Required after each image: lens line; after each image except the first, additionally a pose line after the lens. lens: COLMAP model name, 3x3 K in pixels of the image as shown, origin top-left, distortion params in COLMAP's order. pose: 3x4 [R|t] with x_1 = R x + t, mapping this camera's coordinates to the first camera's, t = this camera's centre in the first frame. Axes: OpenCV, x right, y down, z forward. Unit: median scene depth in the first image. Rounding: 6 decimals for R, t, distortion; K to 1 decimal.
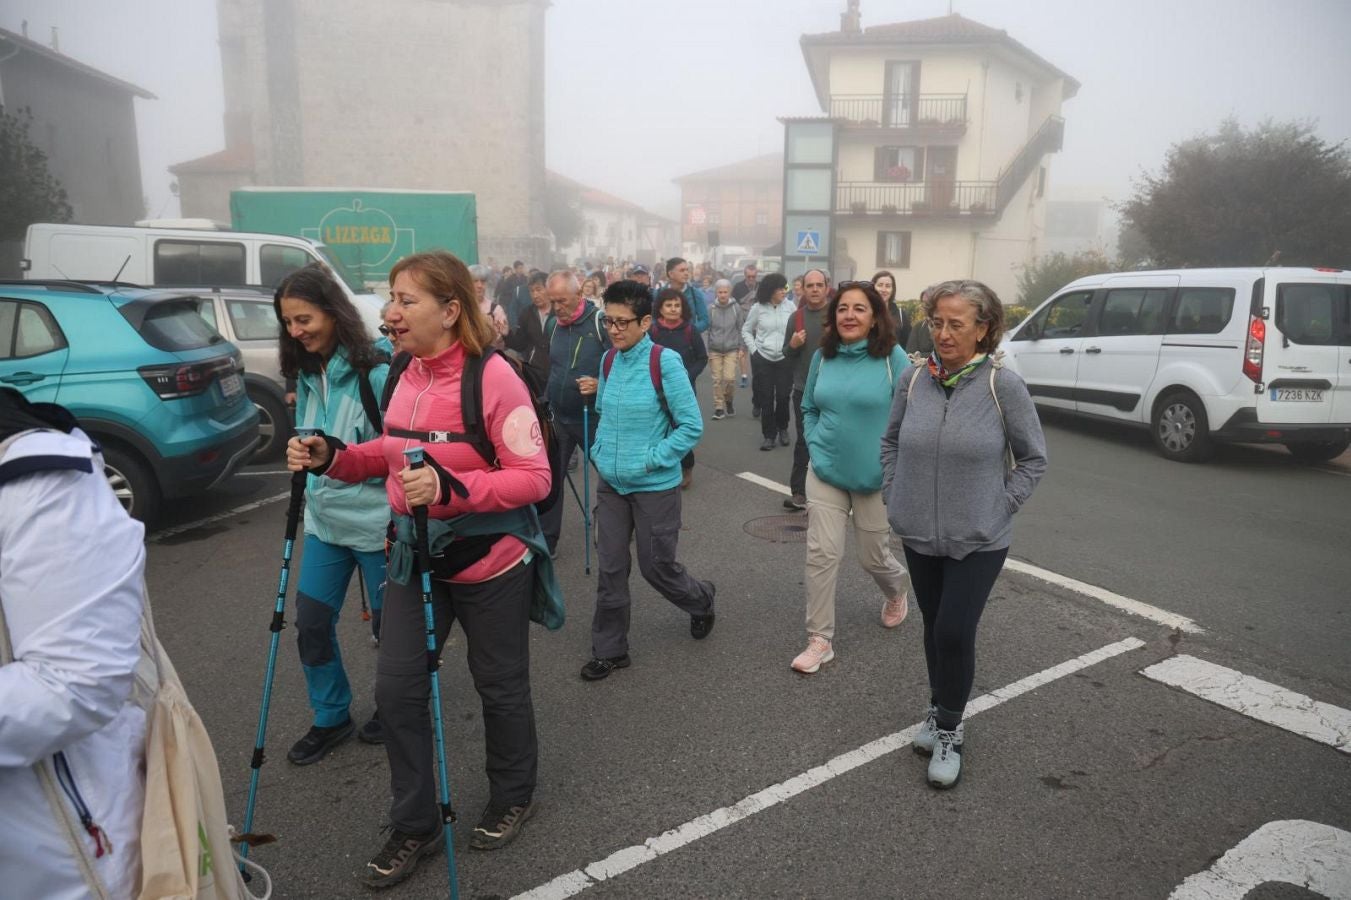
lens RADIAL K [[921.8, 0, 682.0], [0, 921.8, 456.6], [0, 0, 1]] dist [-0.084114, 0.049318]
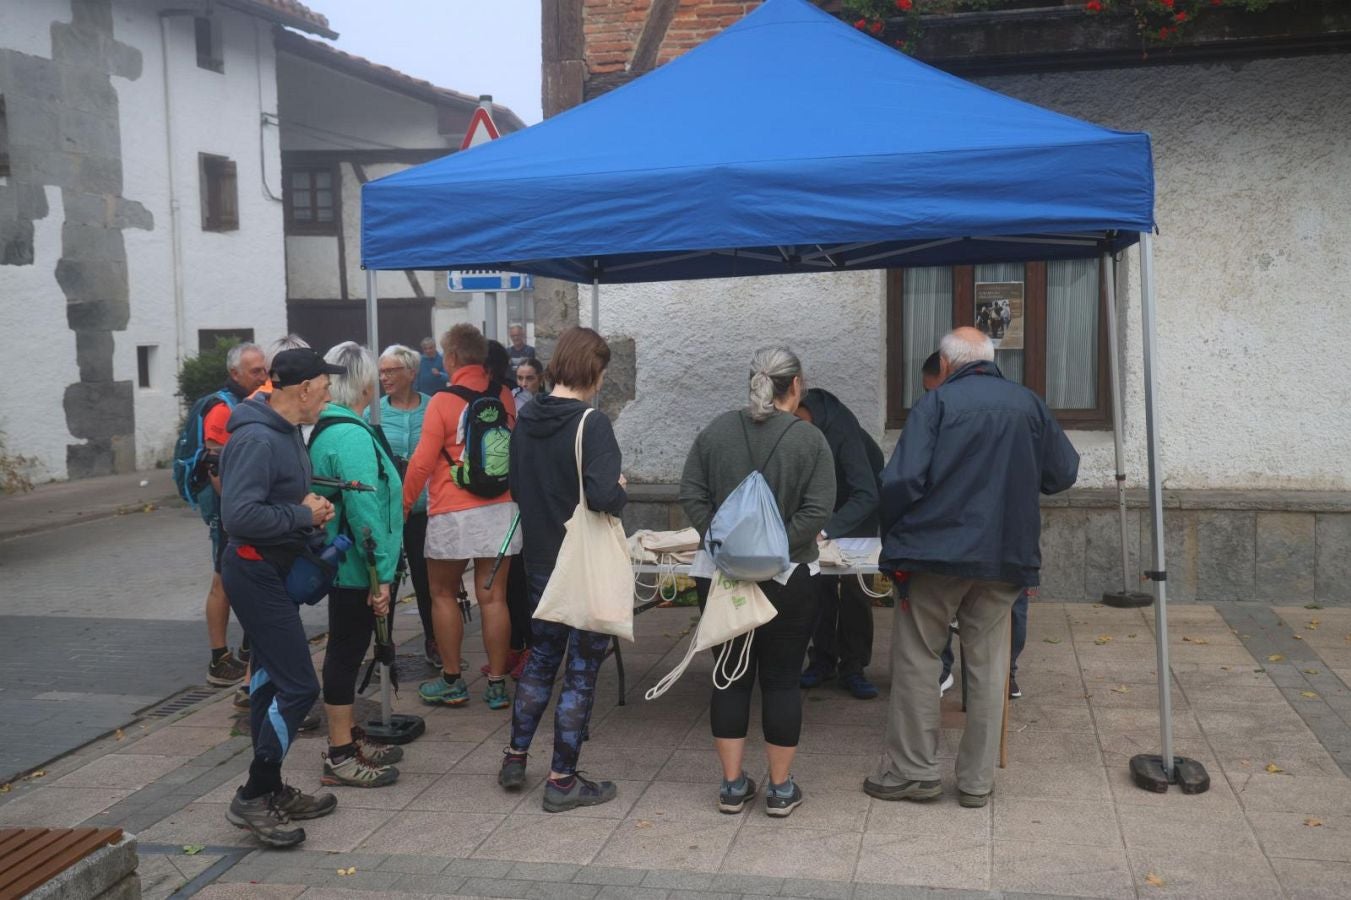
lens RADIAL K [[1697.5, 0, 675.9], [0, 1697.5, 451.6], [0, 0, 1]] dist [0.077030, 0.000000]
pose [[0.997595, -0.026596, 0.064010, -0.026387], [0.035871, 0.988273, -0.148422, -1.118686], [-0.059312, 0.150361, 0.986850, 5.191203]]
